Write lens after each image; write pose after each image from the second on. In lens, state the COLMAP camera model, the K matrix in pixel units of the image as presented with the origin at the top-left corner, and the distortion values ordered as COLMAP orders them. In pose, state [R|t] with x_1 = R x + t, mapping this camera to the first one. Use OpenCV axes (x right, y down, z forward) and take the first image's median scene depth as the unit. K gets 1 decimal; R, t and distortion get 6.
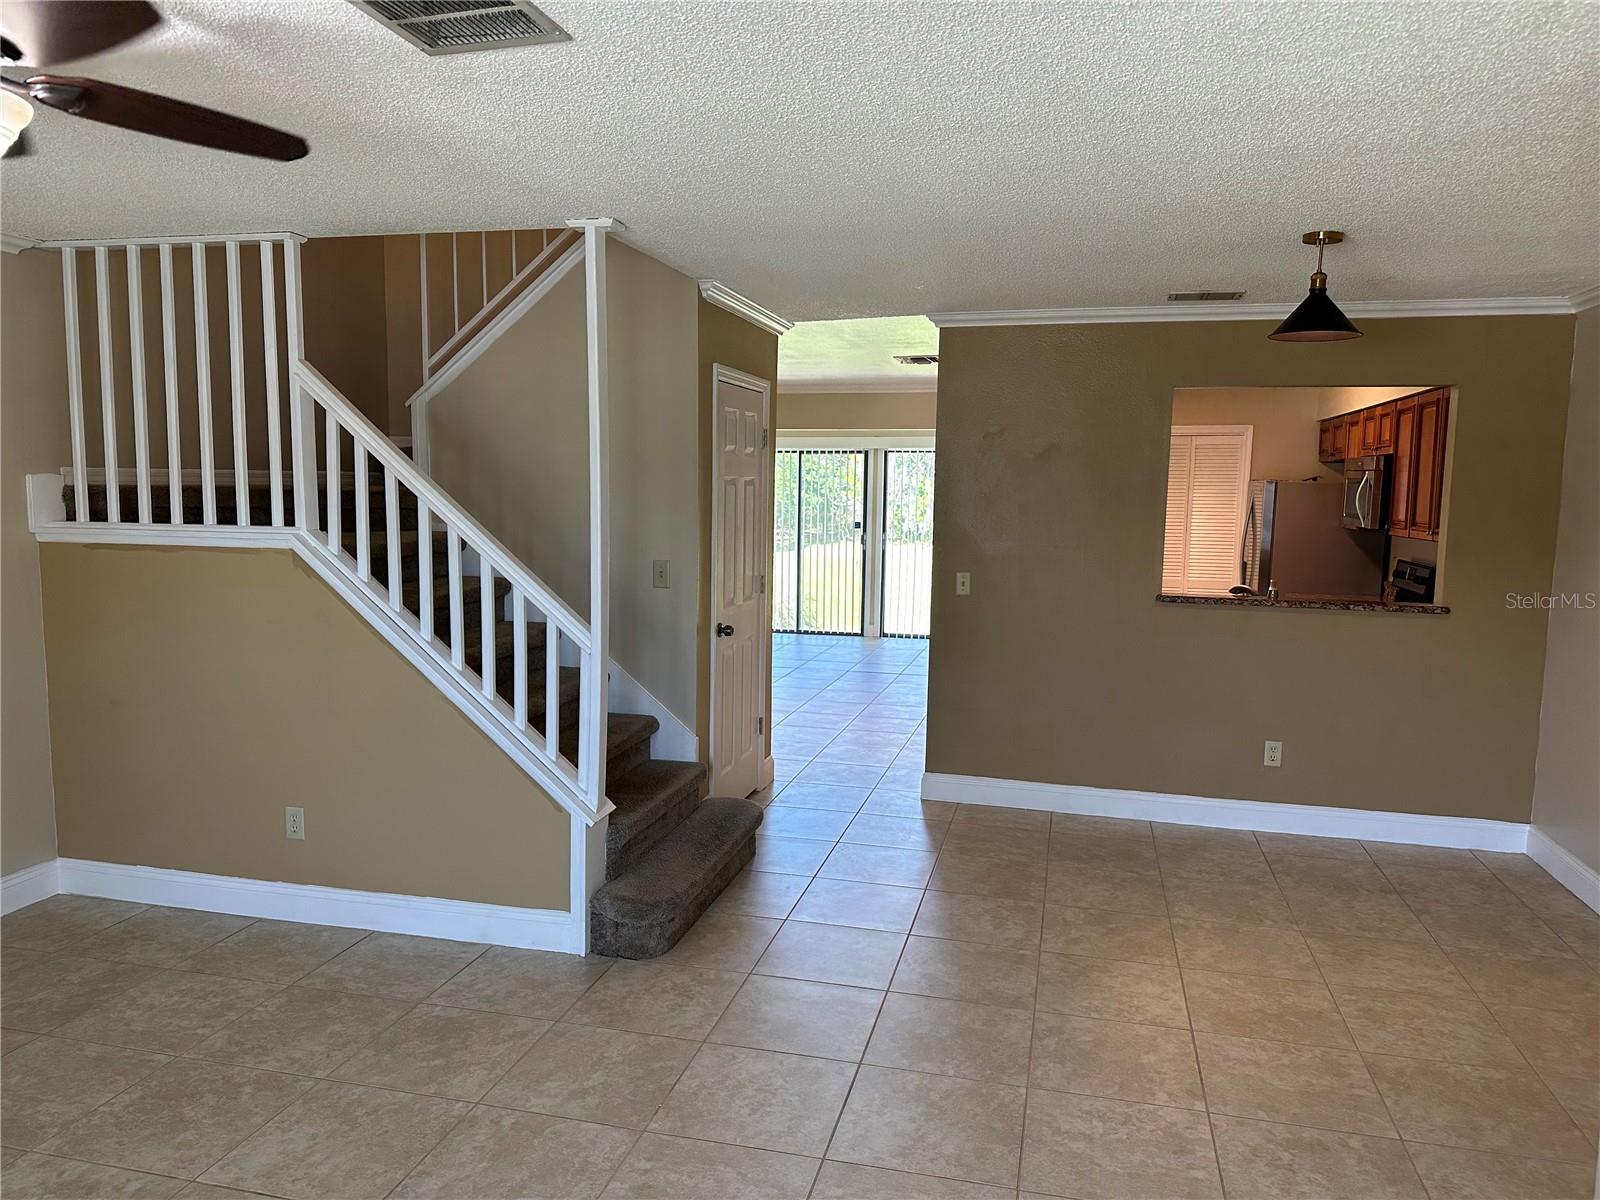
lens RADIAL K [[1115.5, 0, 809.0], [0, 1115.5, 605.1], [0, 0, 1]] dist [0.051022, -0.061269]
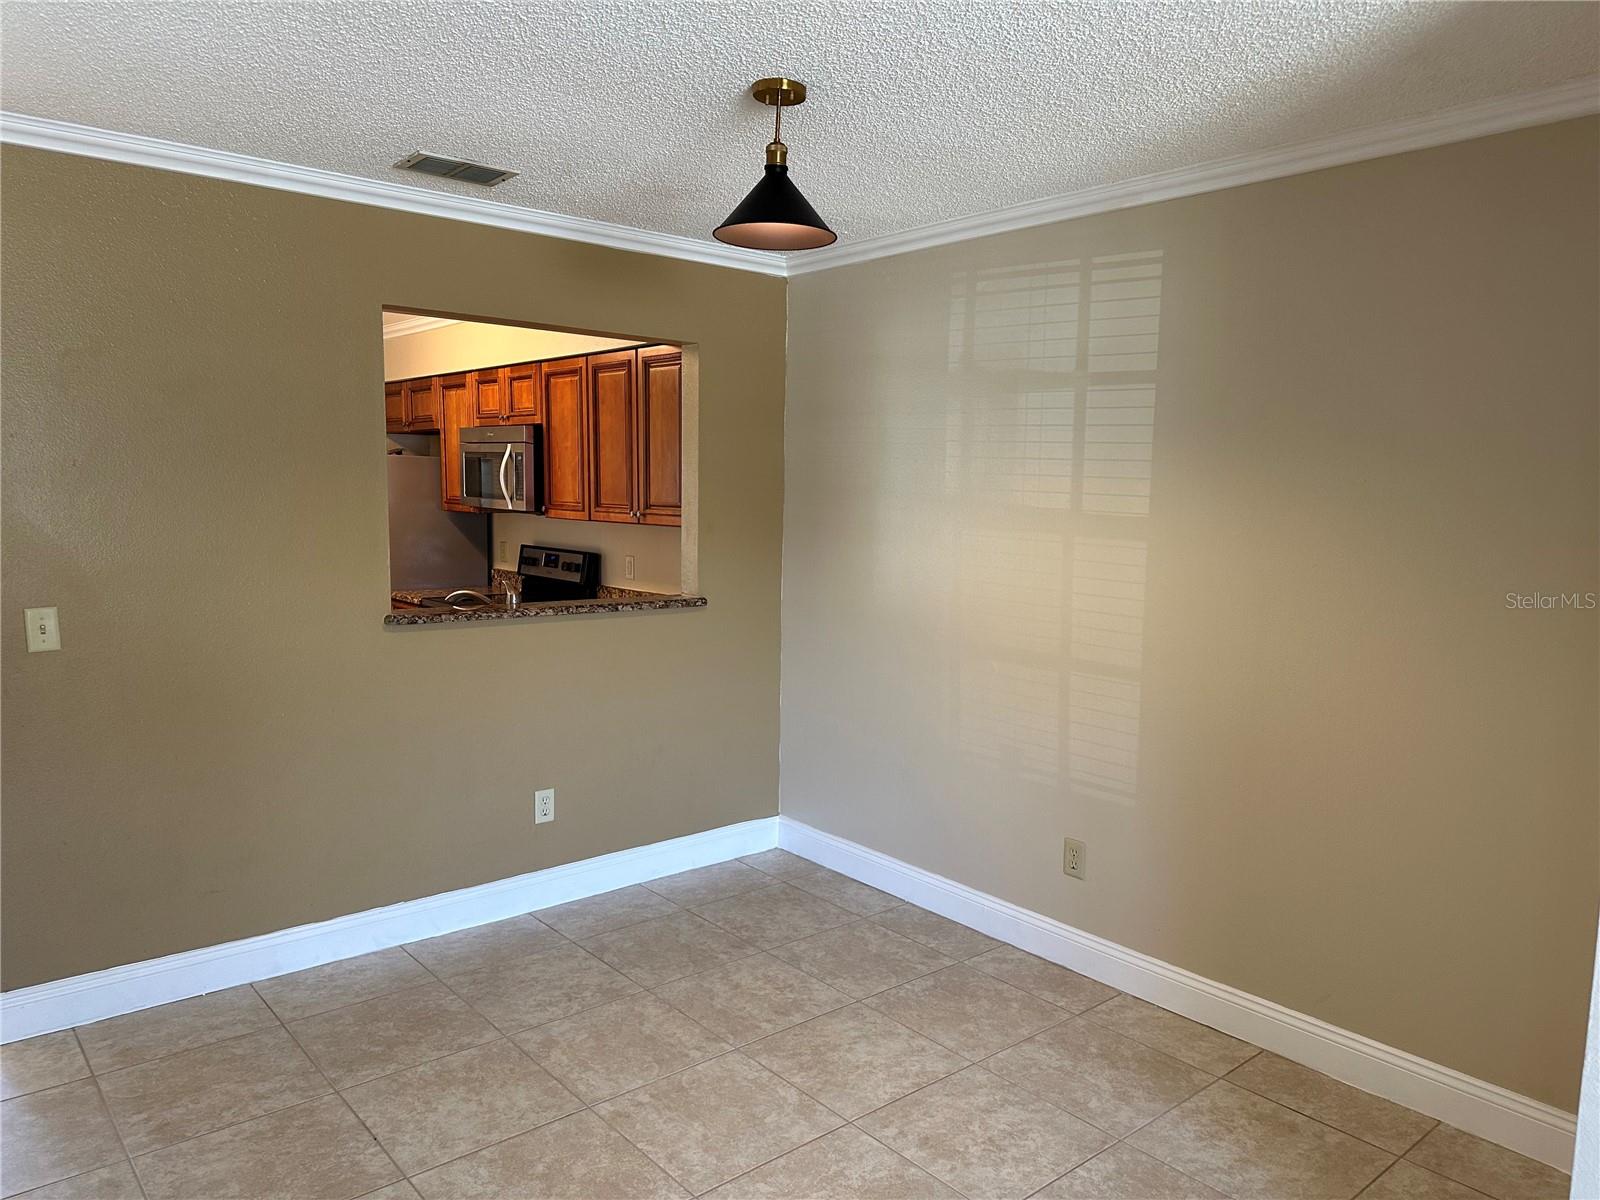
lens RADIAL K [[1107.2, 0, 799.3], [0, 1107.2, 615.5], [0, 0, 1]] dist [0.108718, -0.176899]
pose [[0.584925, -0.100271, 0.804866, -0.096854], [0.079487, 0.994639, 0.066147, -0.038141], [-0.807183, 0.025285, 0.589759, 0.453847]]
